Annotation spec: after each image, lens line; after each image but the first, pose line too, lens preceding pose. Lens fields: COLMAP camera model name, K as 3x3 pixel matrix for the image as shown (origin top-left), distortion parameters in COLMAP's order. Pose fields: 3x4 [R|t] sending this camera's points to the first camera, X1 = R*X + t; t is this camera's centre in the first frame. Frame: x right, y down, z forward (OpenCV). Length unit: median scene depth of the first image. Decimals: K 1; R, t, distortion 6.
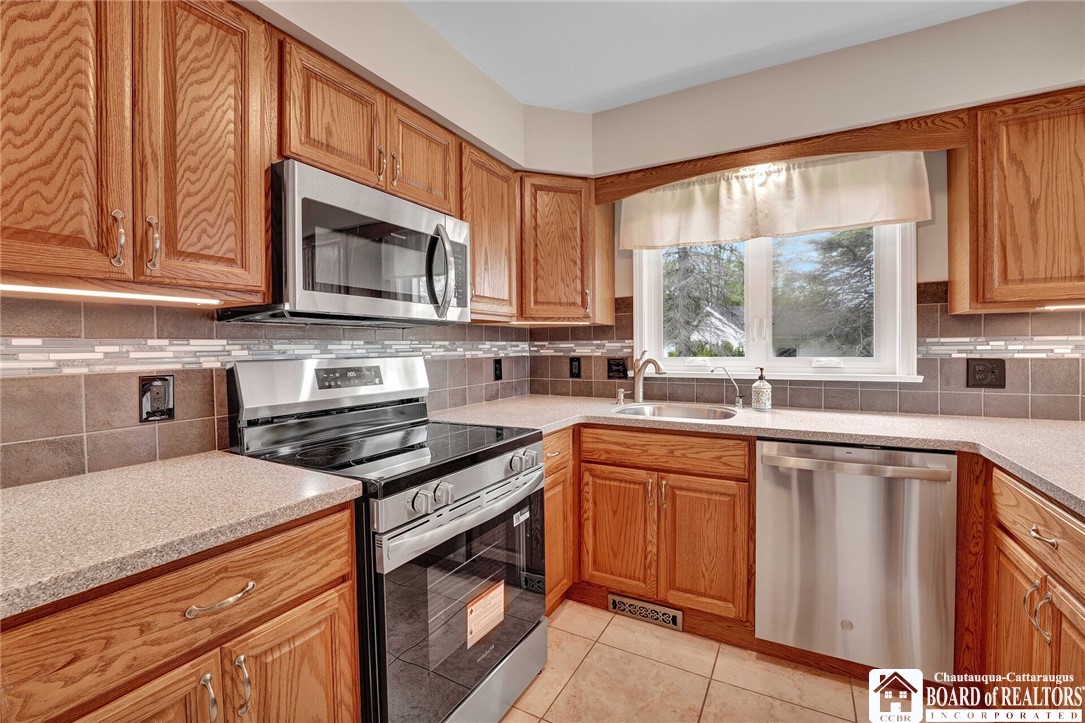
lens RADIAL K [[459.3, 0, 544.0], [0, 459.3, 357.1], [0, 0, 1]] dist [-0.029445, 0.000576]
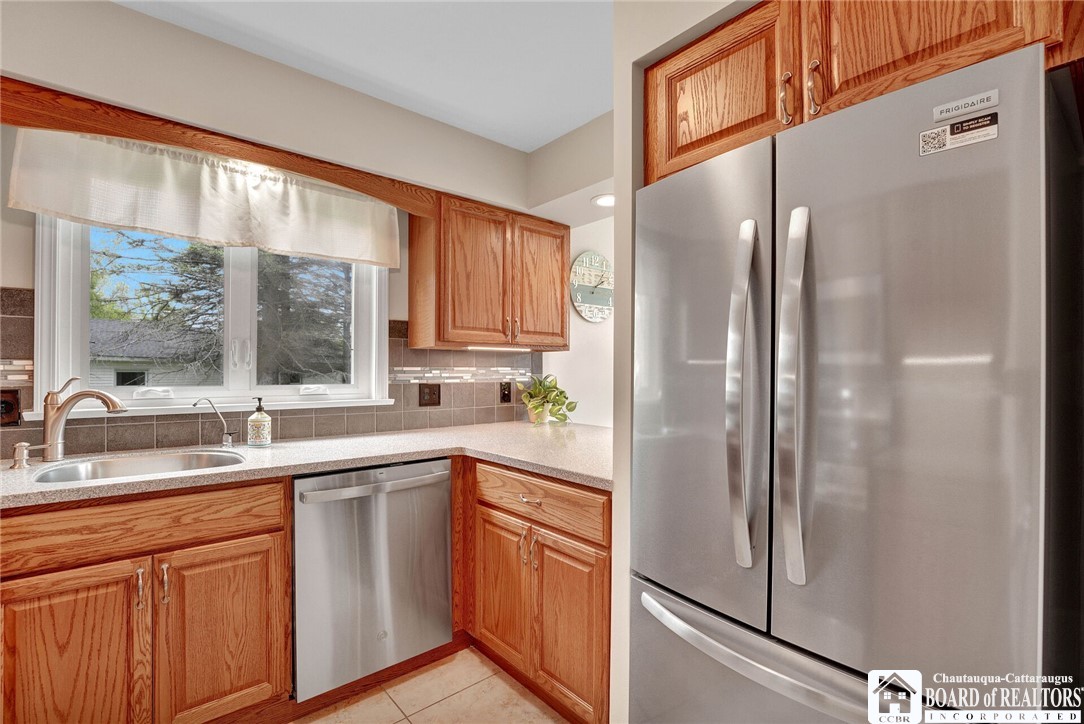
lens RADIAL K [[487.5, 0, 540.2], [0, 487.5, 371.2], [0, 0, 1]] dist [-0.023319, 0.000766]
pose [[0.343665, 0.010140, 0.939038, -0.231418], [0.012593, 0.999802, -0.015405, -0.006614], [-0.939008, 0.017120, 0.343469, 0.202553]]
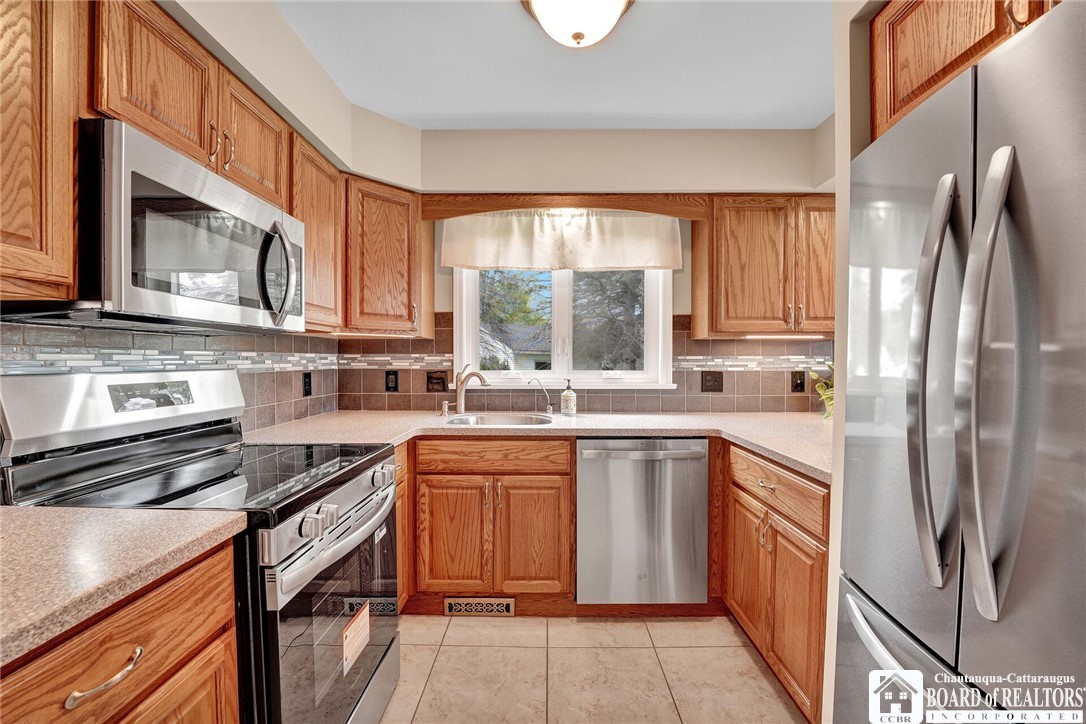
lens RADIAL K [[460.6, 0, 541.3], [0, 460.6, 370.7], [0, 0, 1]] dist [-0.031778, 0.001106]
pose [[0.879060, -0.000902, 0.476709, -0.175576], [0.001025, 0.999999, 0.000002, 0.001323], [-0.476709, 0.000487, 0.879061, -0.019748]]
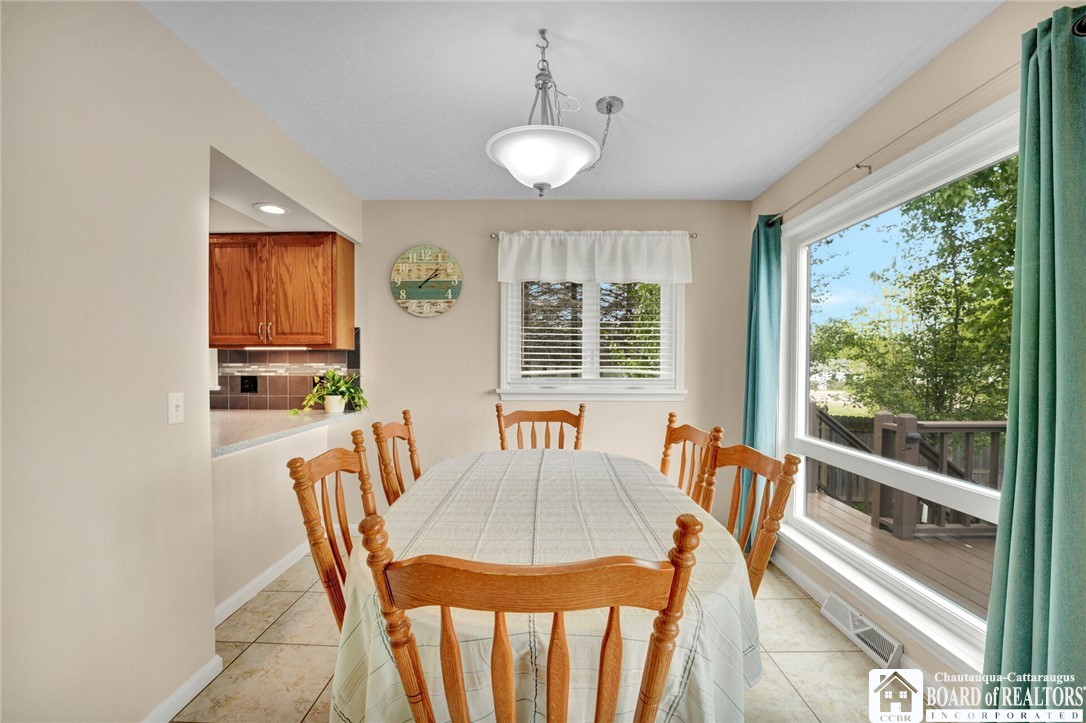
lens RADIAL K [[453.1, 0, 539.8], [0, 453.1, 369.9], [0, 0, 1]] dist [-0.021636, 0.000376]
pose [[0.879406, 0.003564, 0.476059, 1.126248], [-0.000471, 0.999978, -0.006617, -0.008525], [-0.476072, 0.005595, 0.879388, -1.042051]]
